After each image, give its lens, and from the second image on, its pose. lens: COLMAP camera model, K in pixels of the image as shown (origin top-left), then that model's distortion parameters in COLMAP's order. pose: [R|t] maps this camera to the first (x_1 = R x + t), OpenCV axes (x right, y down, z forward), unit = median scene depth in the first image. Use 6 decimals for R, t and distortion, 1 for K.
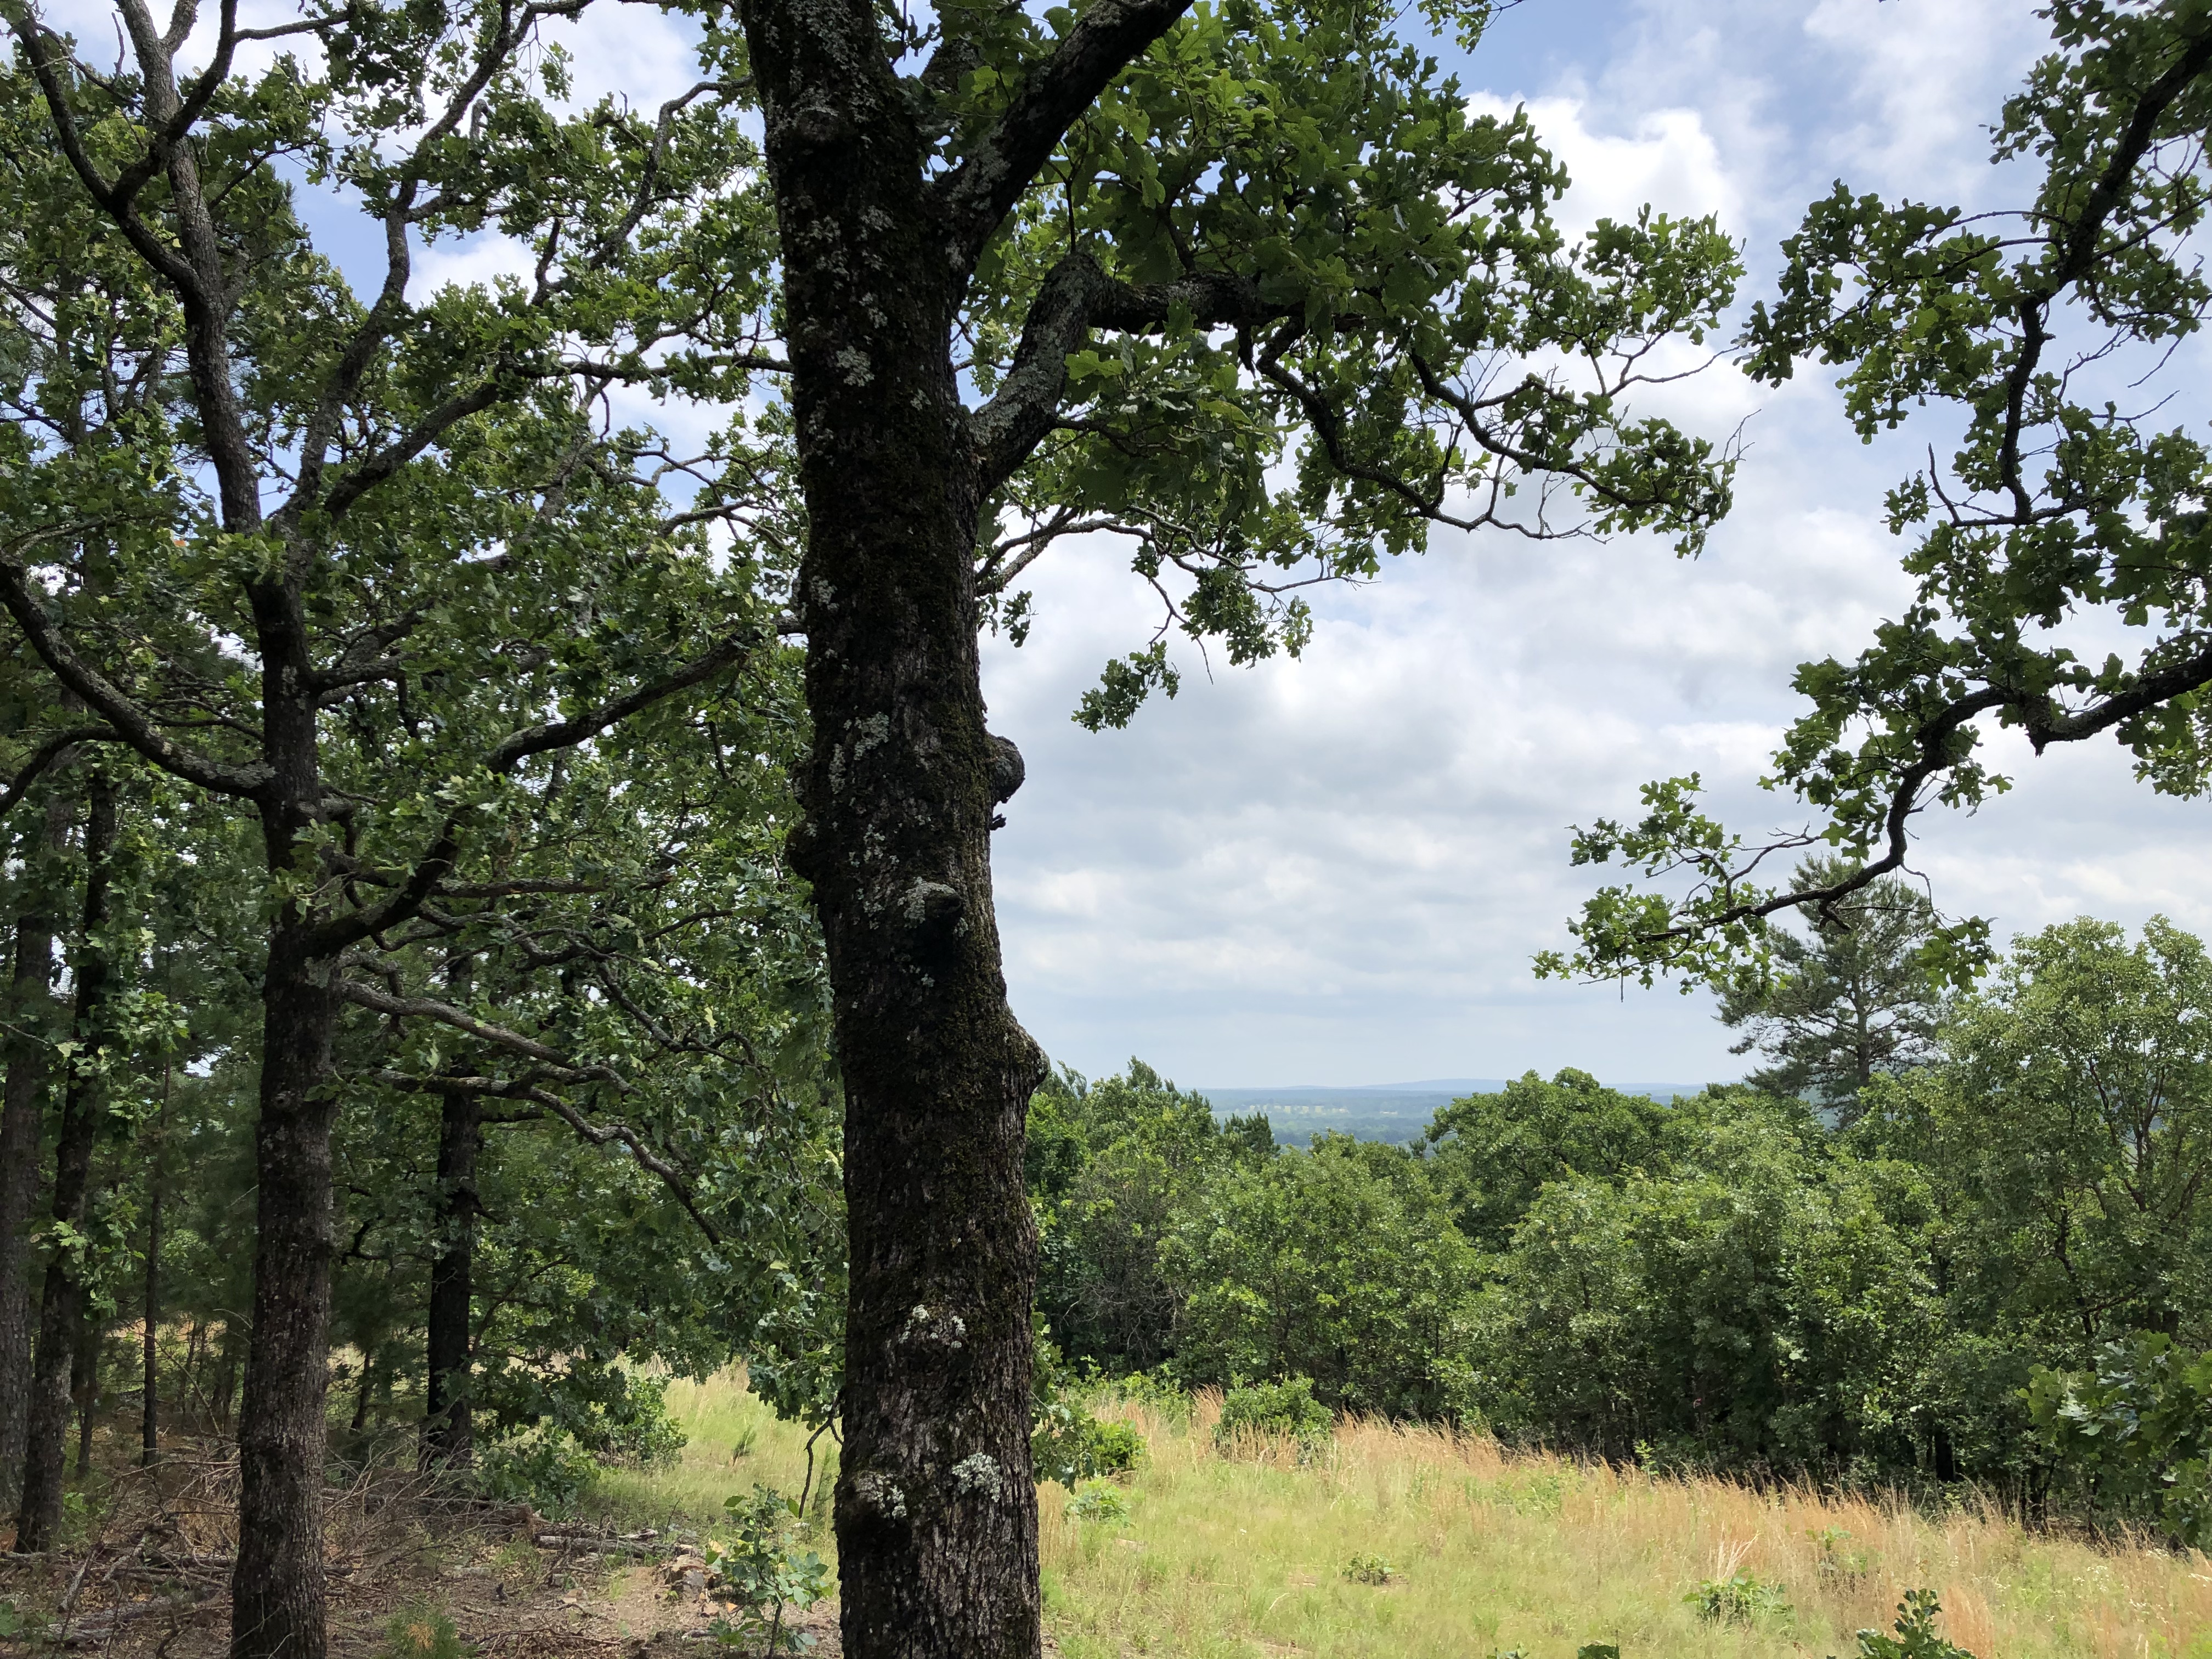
lens RADIAL K [[1770.8, 0, 1097.4], [0, 1770.8, 827.5], [0, 0, 1]] dist [0.026230, -0.014948]
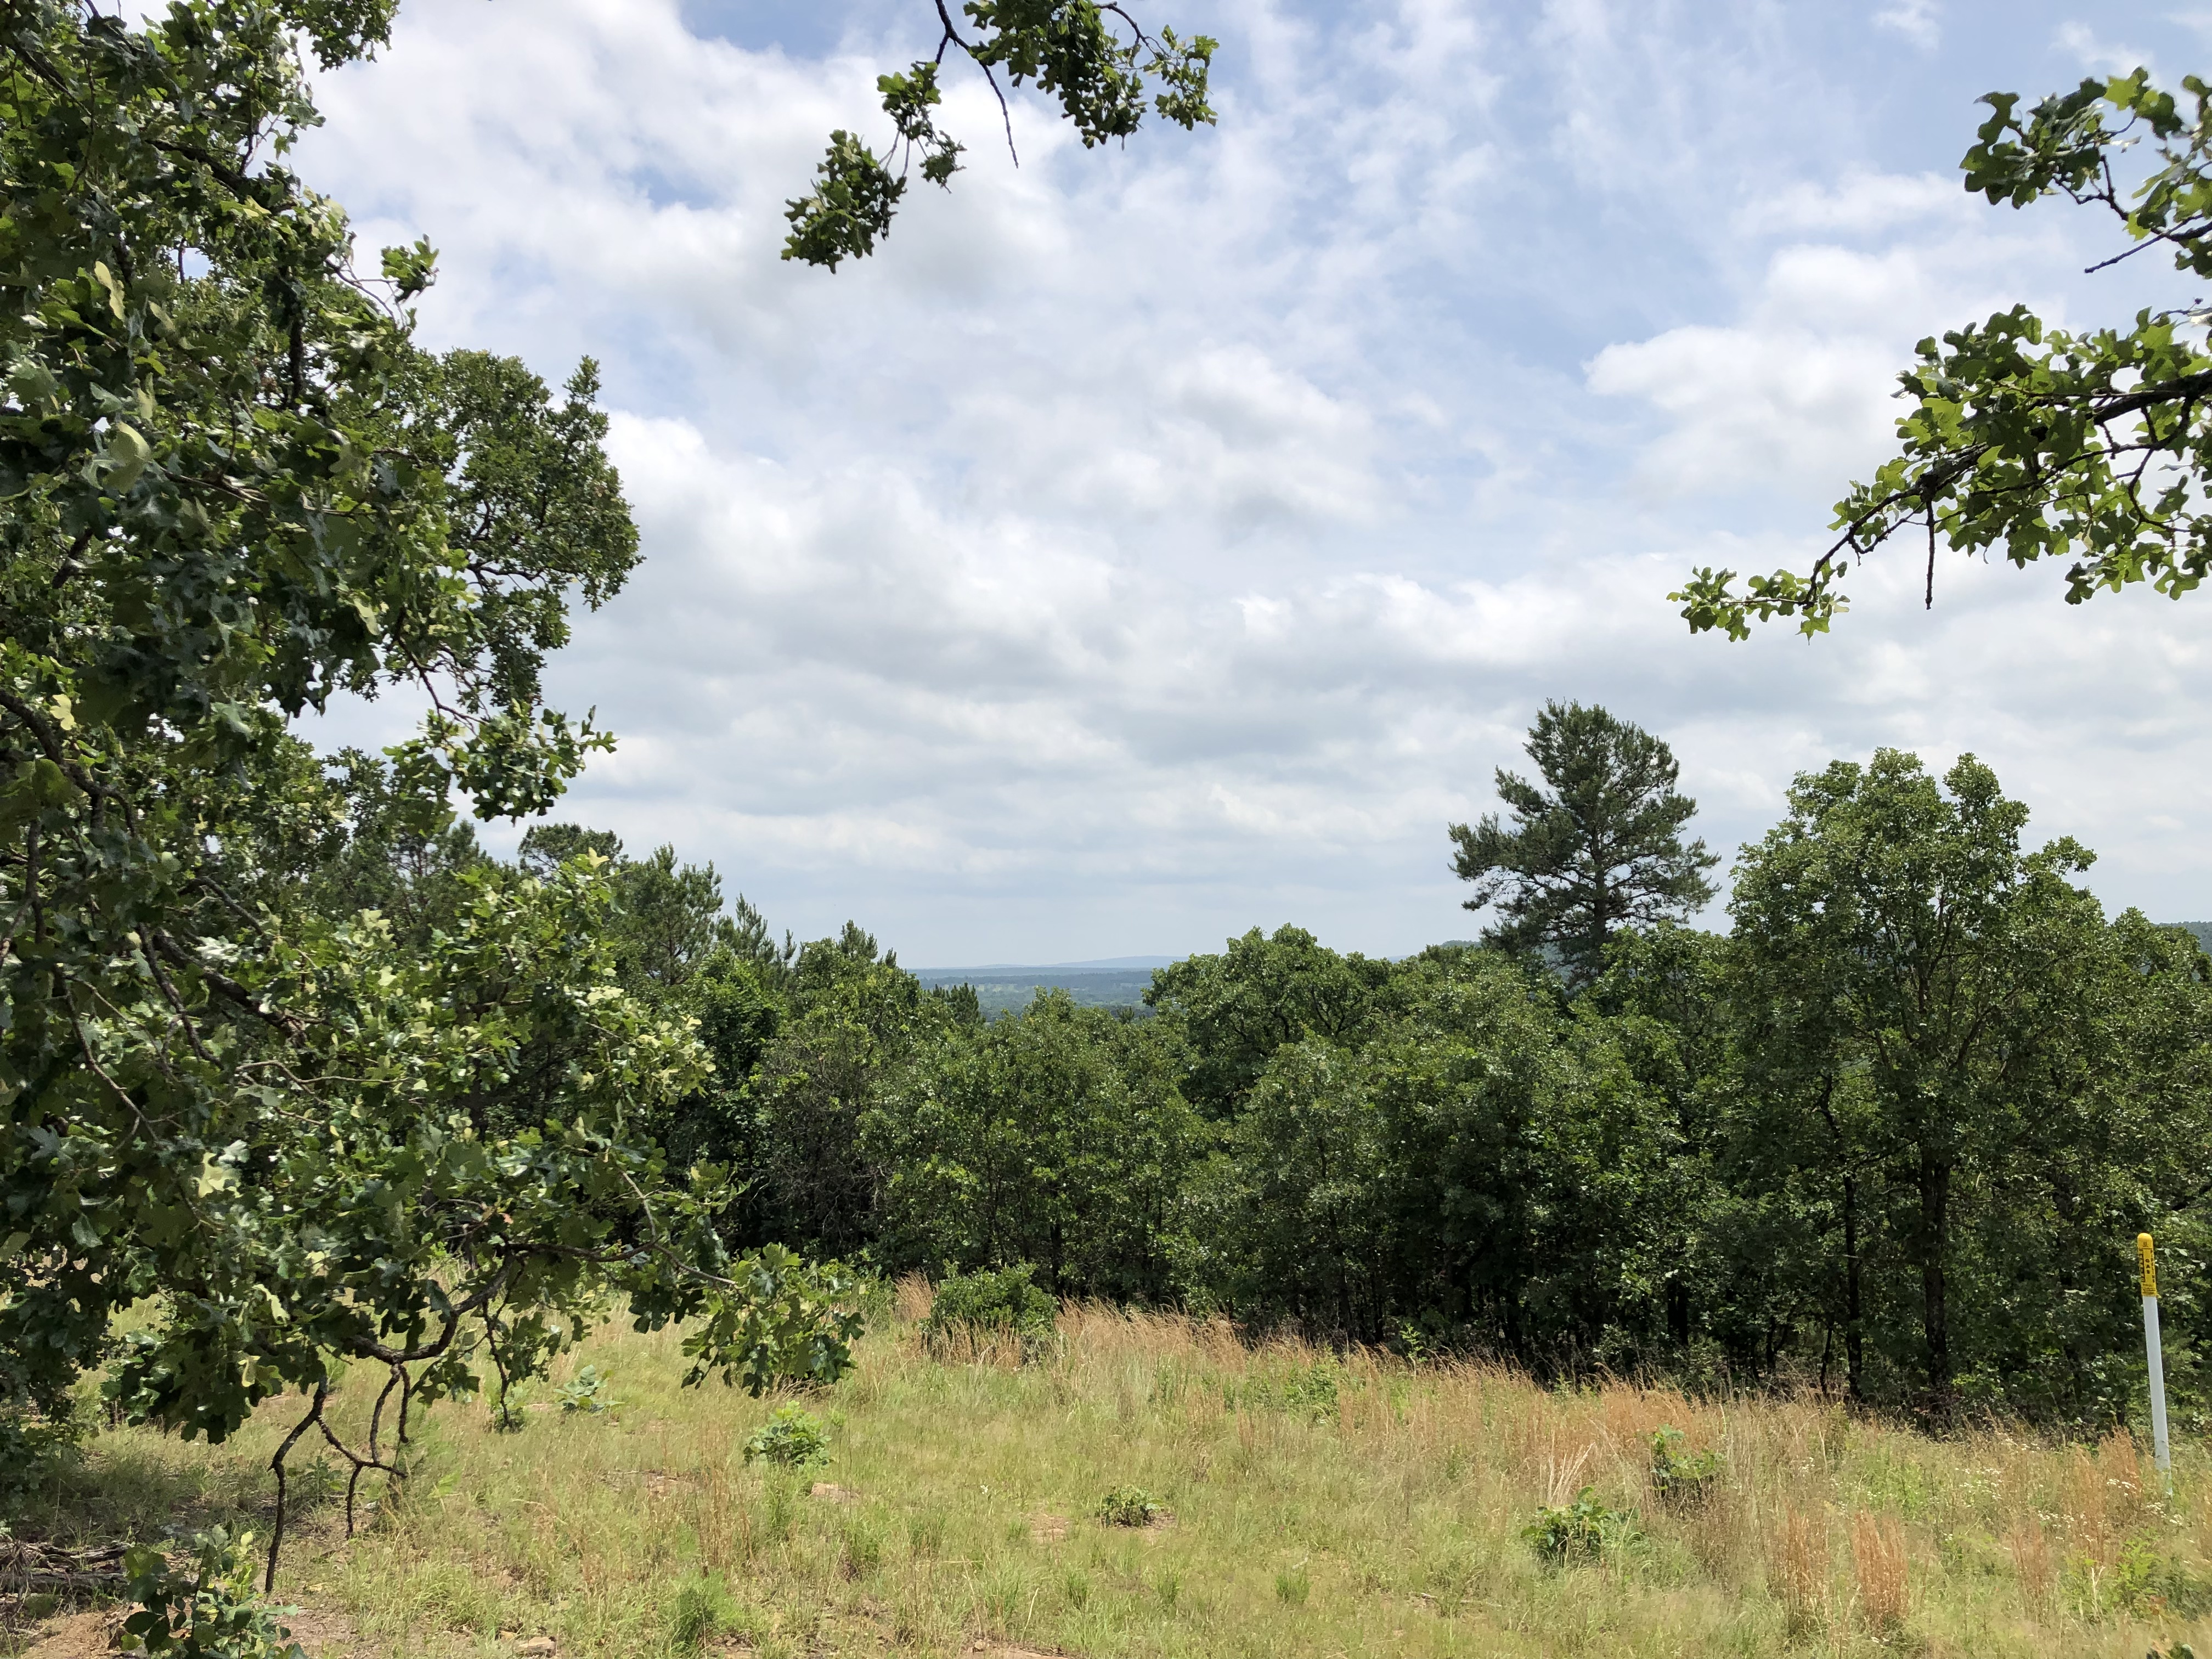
lens RADIAL K [[1770.8, 0, 1108.5], [0, 1770.8, 824.7], [0, 0, 1]] dist [0.026230, -0.014948]
pose [[0.983957, 0.012448, 0.177972, -0.002830], [-0.024635, 0.997487, 0.066435, 0.026199], [-0.176697, -0.069753, 0.981790, 0.115098]]
